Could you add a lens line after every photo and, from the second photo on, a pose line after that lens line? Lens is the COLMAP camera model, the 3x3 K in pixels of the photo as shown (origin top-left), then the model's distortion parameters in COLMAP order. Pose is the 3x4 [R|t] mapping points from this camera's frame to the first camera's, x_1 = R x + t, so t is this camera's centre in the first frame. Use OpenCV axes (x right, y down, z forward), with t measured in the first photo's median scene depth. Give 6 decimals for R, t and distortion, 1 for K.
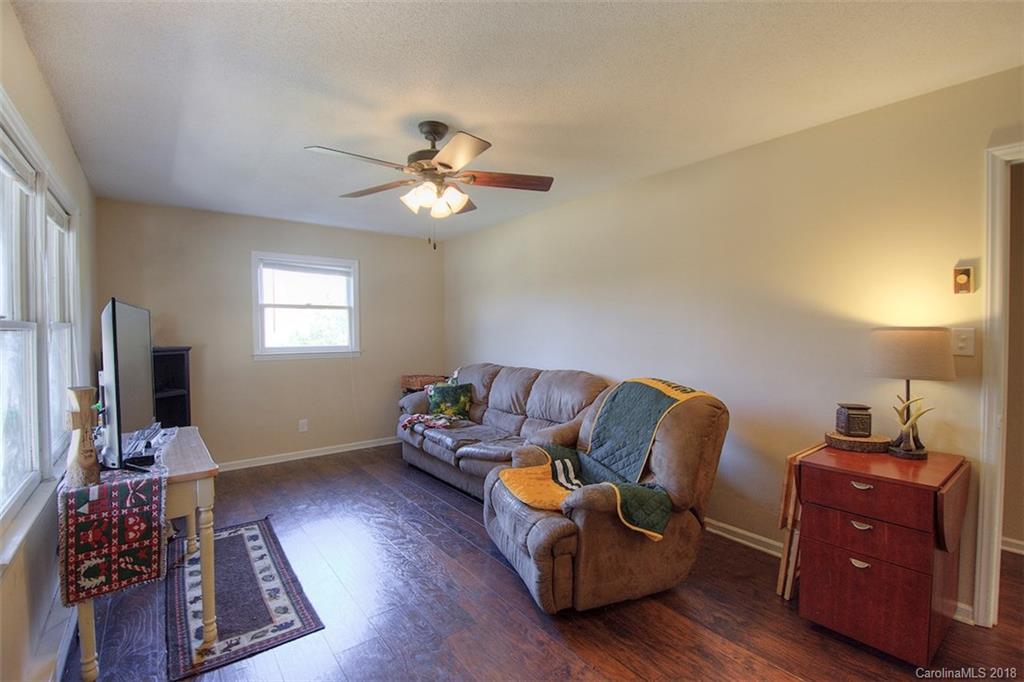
lens RADIAL K [[473.3, 0, 520.2], [0, 473.3, 338.3], [0, 0, 1]] dist [0.019671, -0.023157]
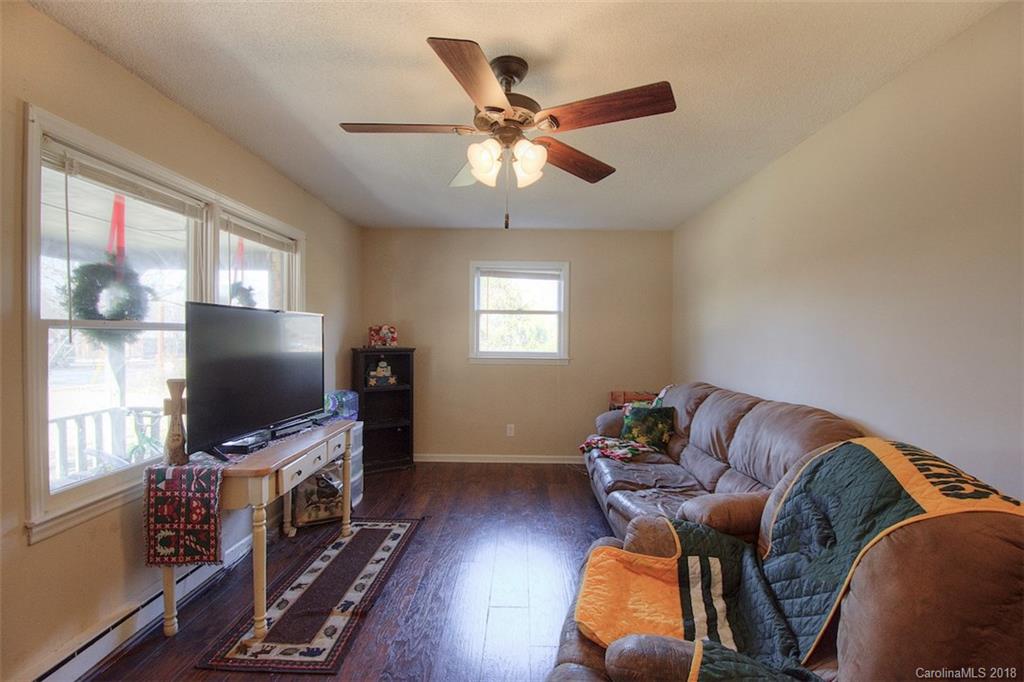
lens RADIAL K [[462.0, 0, 512.0], [0, 462.0, 341.0], [0, 0, 1]] dist [0.014827, -0.021885]
pose [[0.773413, 0.020148, -0.633582, 0.259828], [-0.026595, 0.999646, -0.000677, -0.007484], [0.633344, 0.017374, 0.773675, 0.385967]]
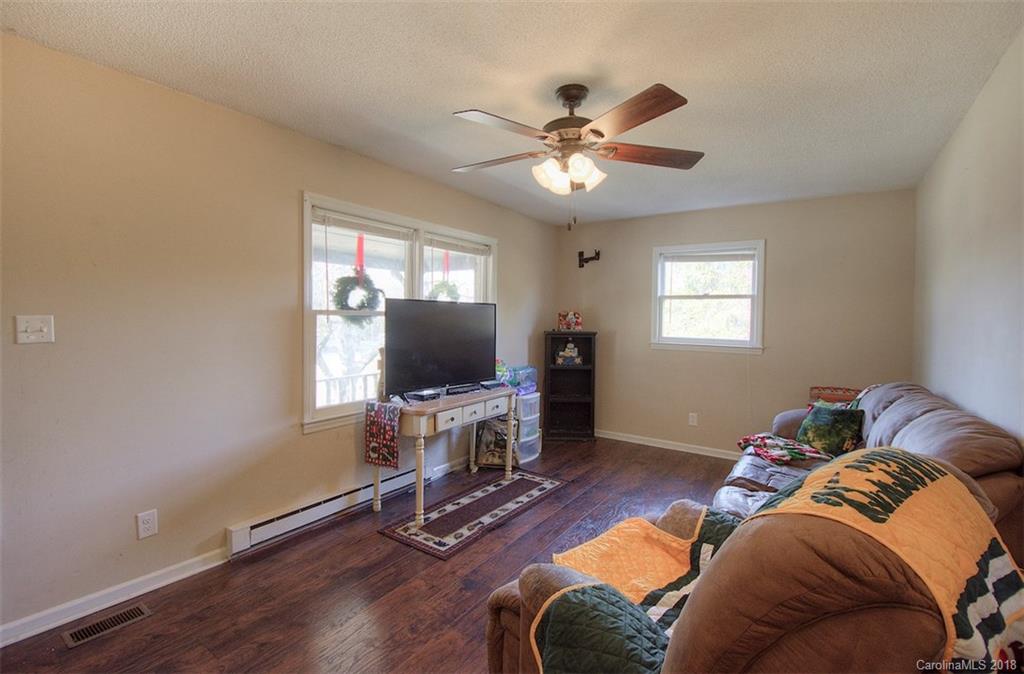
lens RADIAL K [[461.9, 0, 501.8], [0, 461.9, 326.8], [0, 0, 1]] dist [0.017478, -0.000018]
pose [[0.279515, 0.029461, -0.959689, 0.544578], [-0.035592, 0.999160, 0.020306, -0.017245], [0.959481, 0.028481, 0.280329, 0.563692]]
